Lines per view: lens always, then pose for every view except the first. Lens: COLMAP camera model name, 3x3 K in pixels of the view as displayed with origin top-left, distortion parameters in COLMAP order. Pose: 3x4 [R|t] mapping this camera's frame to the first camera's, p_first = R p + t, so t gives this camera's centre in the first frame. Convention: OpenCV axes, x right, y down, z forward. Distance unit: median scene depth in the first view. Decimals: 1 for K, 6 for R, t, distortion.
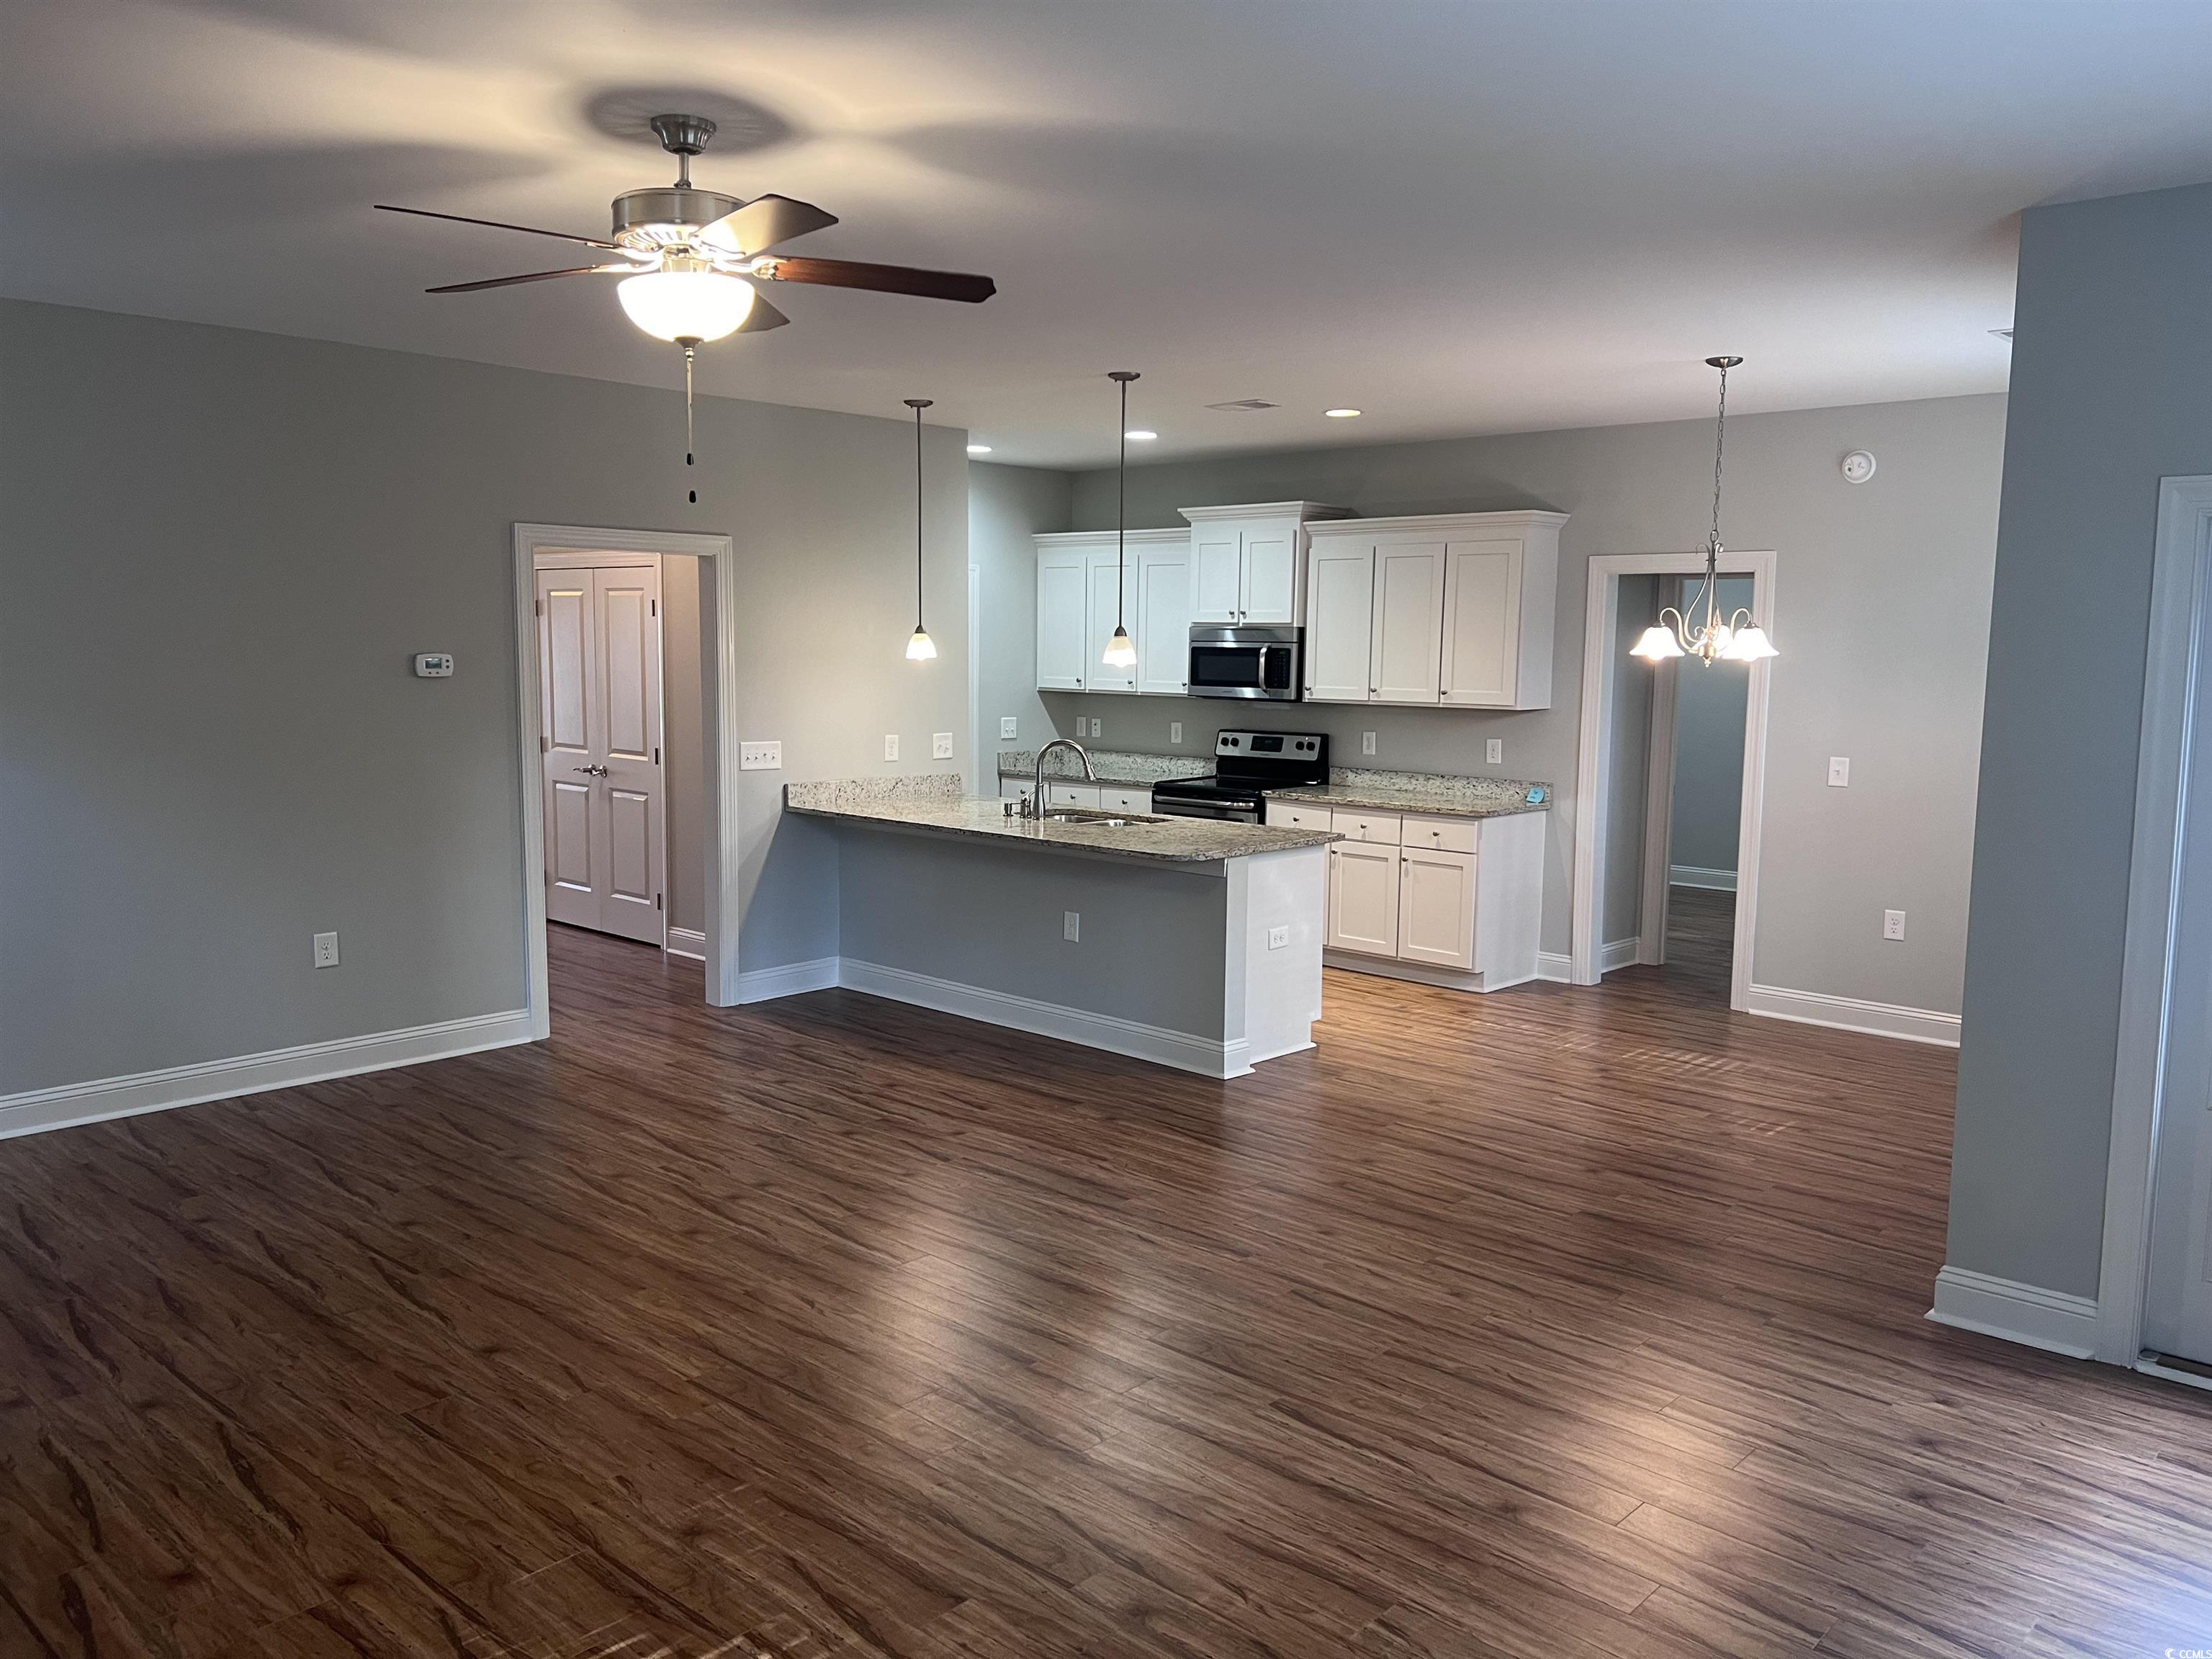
lens RADIAL K [[1668.5, 0, 1106.0], [0, 1668.5, 829.5], [0, 0, 1]] dist [0.167504, 0.000166]
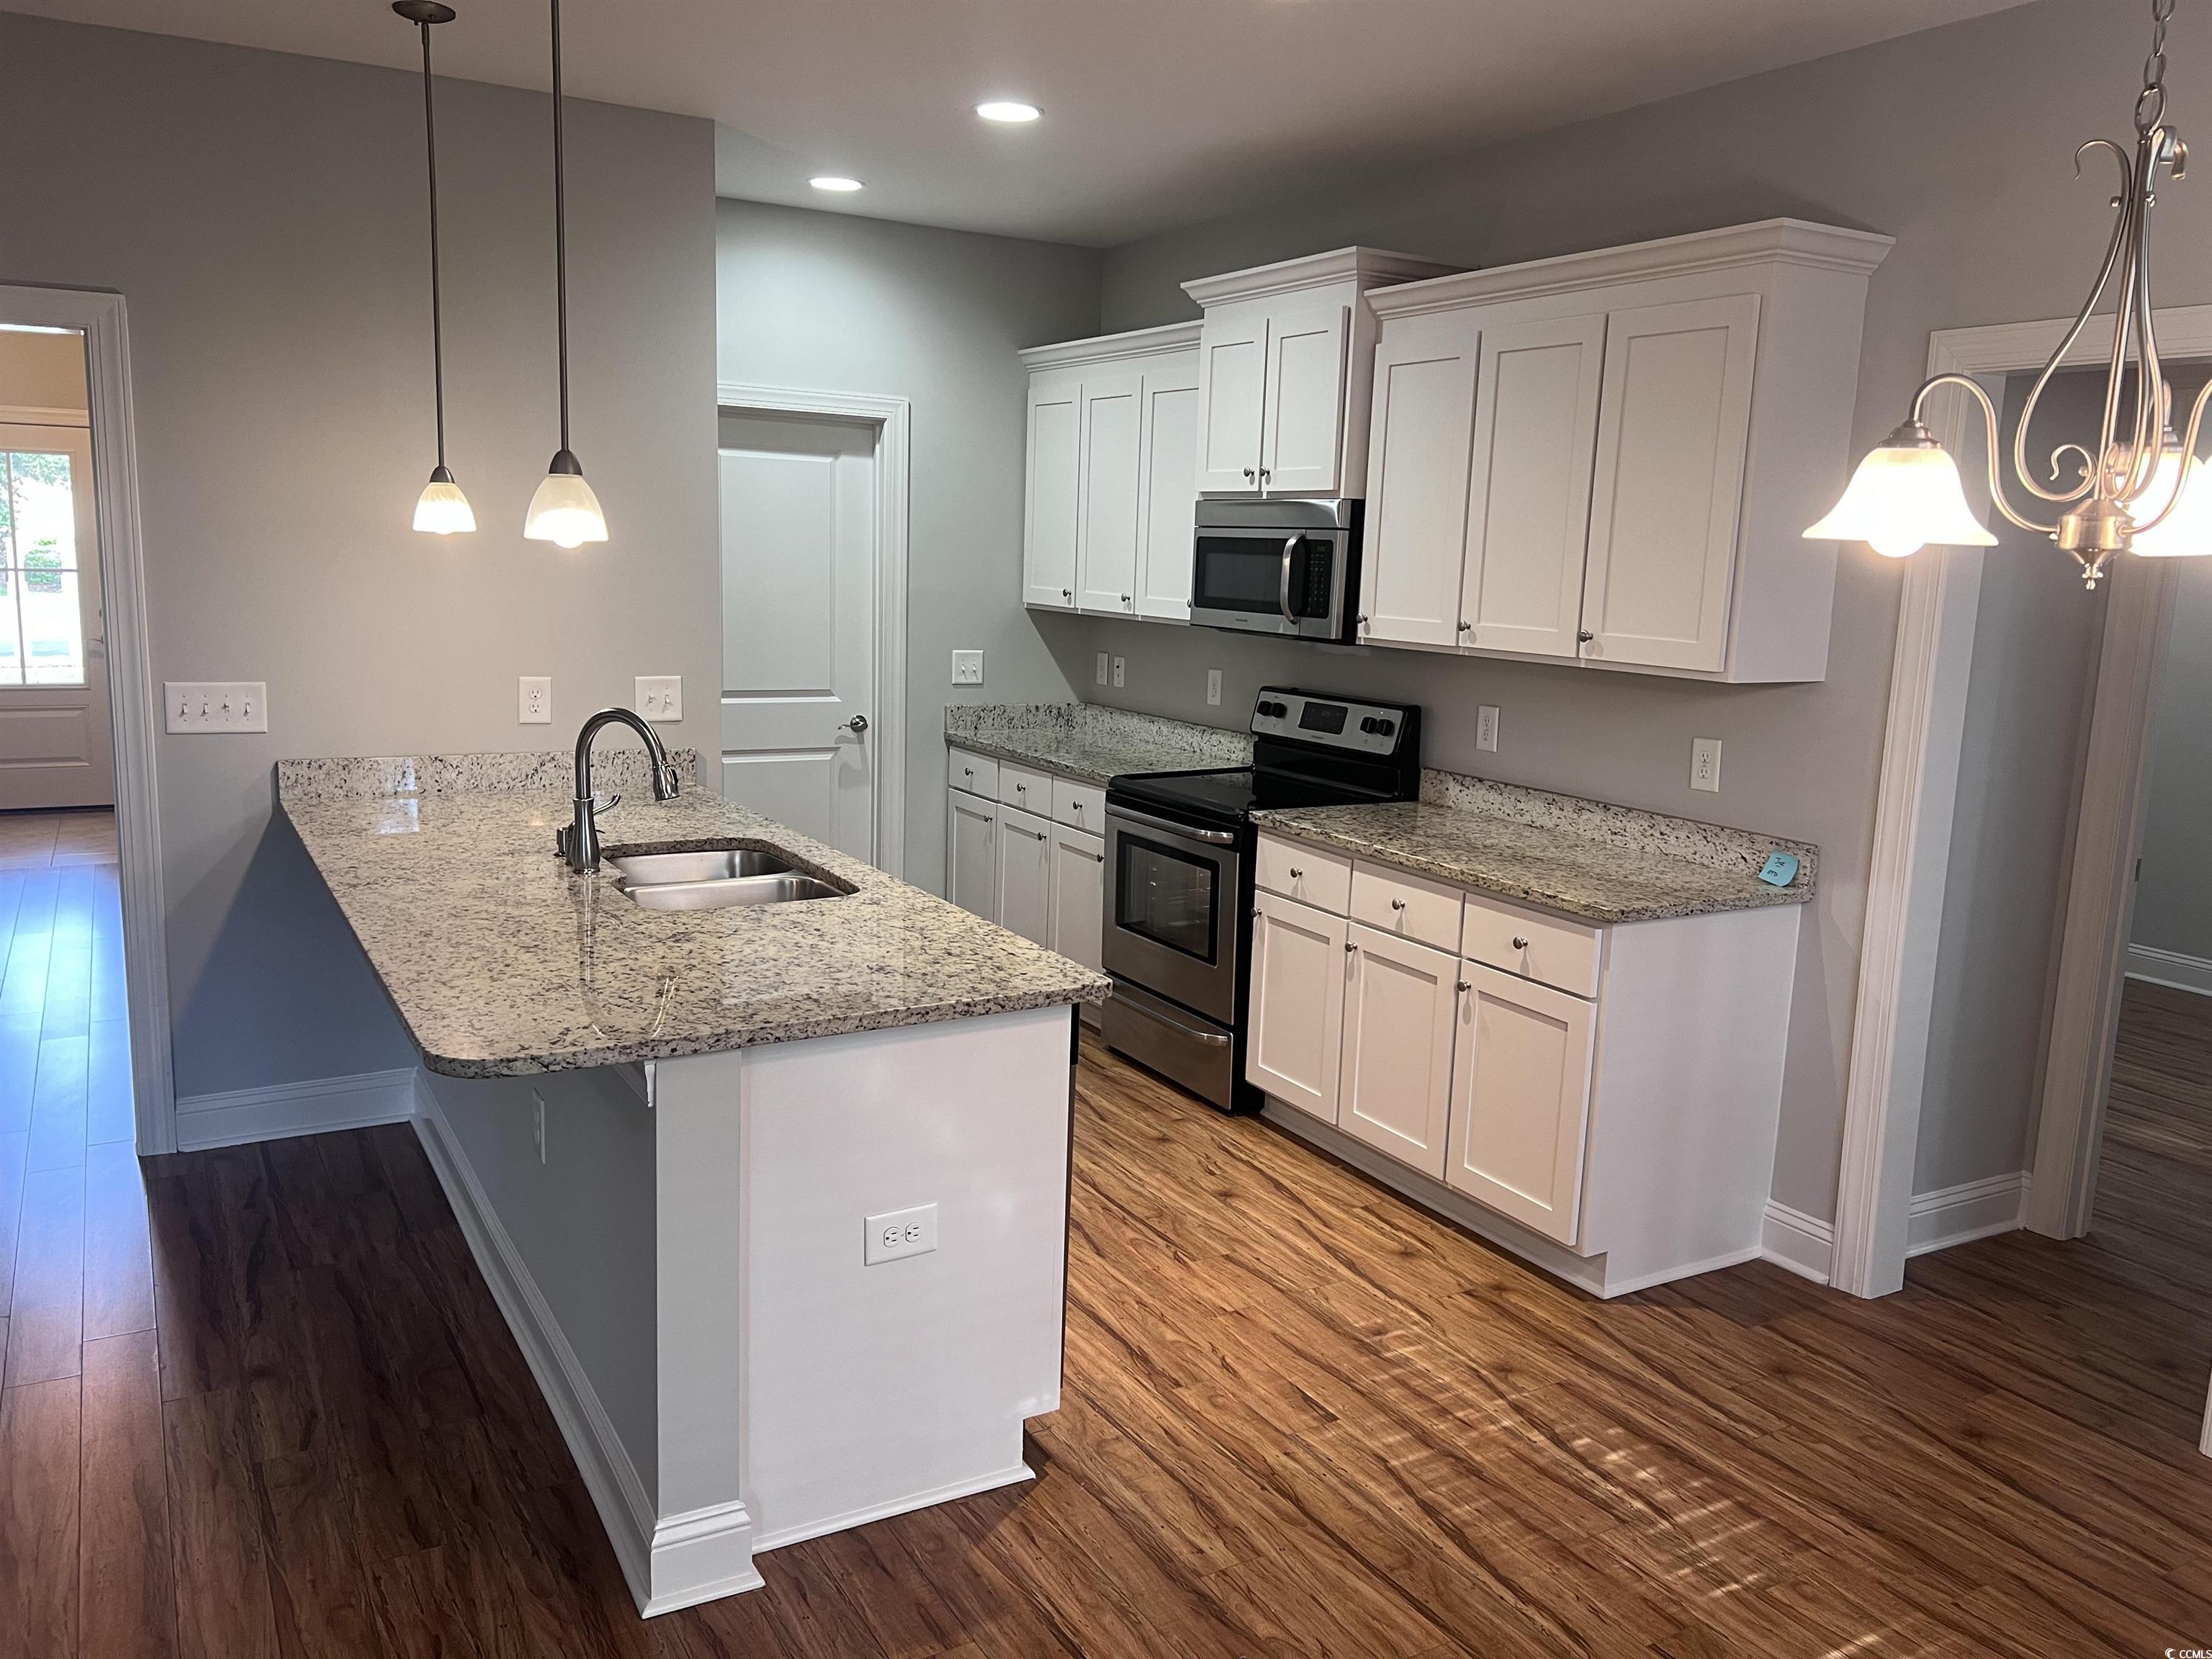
lens RADIAL K [[1665.7, 0, 1106.0], [0, 1665.7, 829.5], [0, 0, 1]] dist [0.053300, -0.000005]
pose [[0.956182, 0.068064, -0.284751, 0.196620], [-0.054054, 0.996922, 0.056784, -0.044174], [0.287740, -0.038904, 0.956918, 0.479969]]
